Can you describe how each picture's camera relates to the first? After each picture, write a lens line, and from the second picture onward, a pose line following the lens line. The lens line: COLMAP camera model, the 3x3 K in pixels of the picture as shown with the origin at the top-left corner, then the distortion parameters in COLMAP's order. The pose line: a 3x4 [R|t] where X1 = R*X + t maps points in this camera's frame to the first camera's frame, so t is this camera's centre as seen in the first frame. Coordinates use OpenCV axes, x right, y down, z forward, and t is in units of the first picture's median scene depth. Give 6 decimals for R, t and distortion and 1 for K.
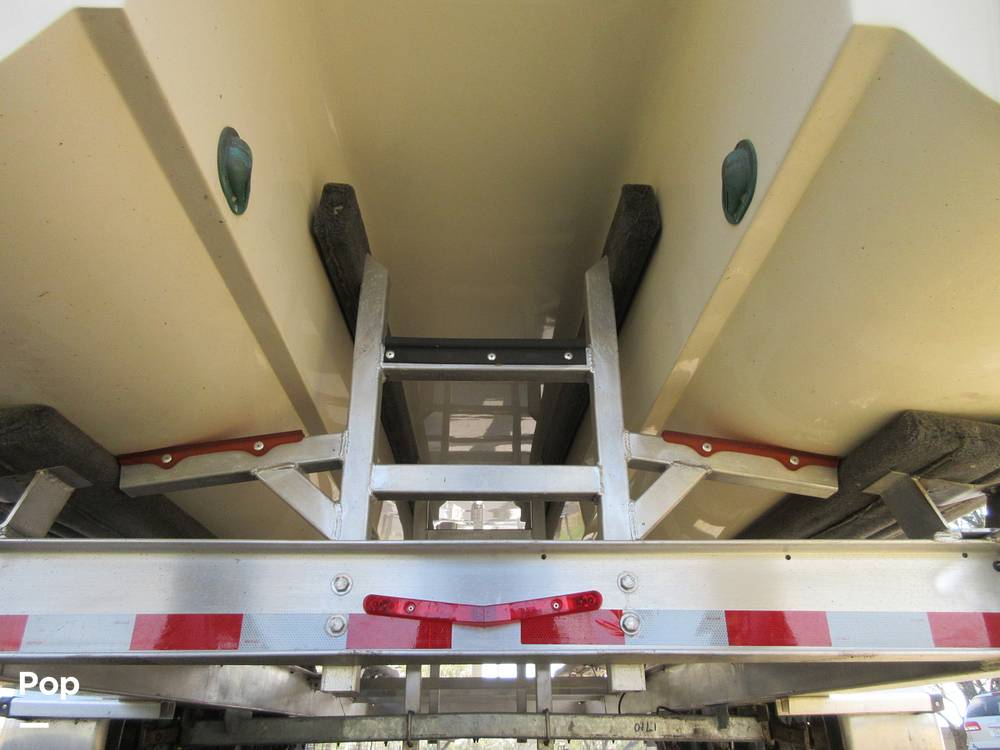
lens RADIAL K [[732.9, 0, 504.5], [0, 732.9, 374.6], [0, 0, 1]] dist [0.002417, -0.002260]
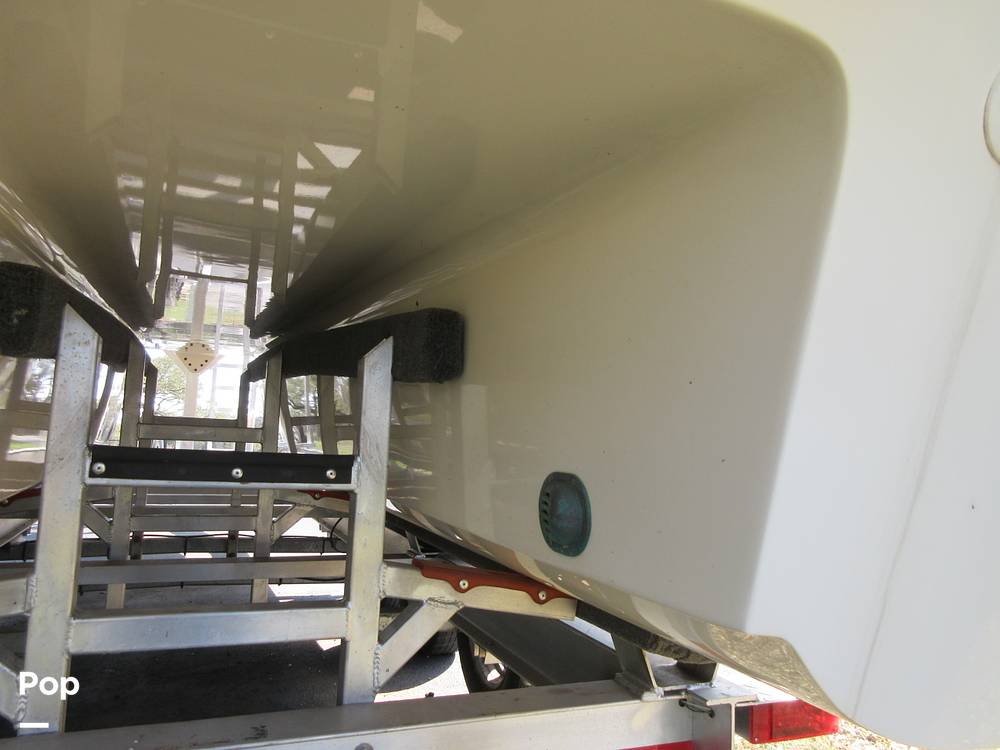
lens RADIAL K [[732.9, 0, 499.5], [0, 732.9, 369.8], [0, 0, 1]] dist [0.002417, -0.002260]
pose [[0.930045, 0.081247, 0.358350, -0.051040], [-0.206479, 0.922268, 0.326785, -0.490863], [-0.303944, -0.377916, 0.874527, 0.244321]]
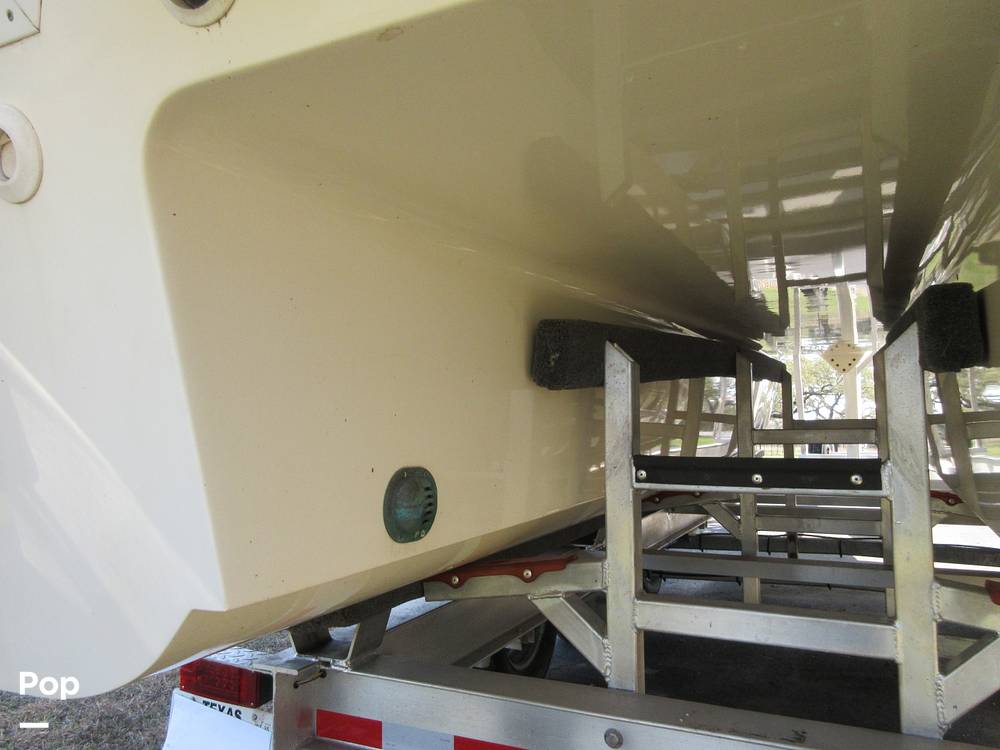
lens RADIAL K [[732.9, 0, 505.2], [0, 732.9, 373.4], [0, 0, 1]] dist [0.002417, -0.002260]
pose [[0.884177, -0.037246, -0.465664, 0.133462], [0.211659, 0.920570, 0.328255, -0.510344], [0.416450, -0.388798, 0.821831, 0.233186]]
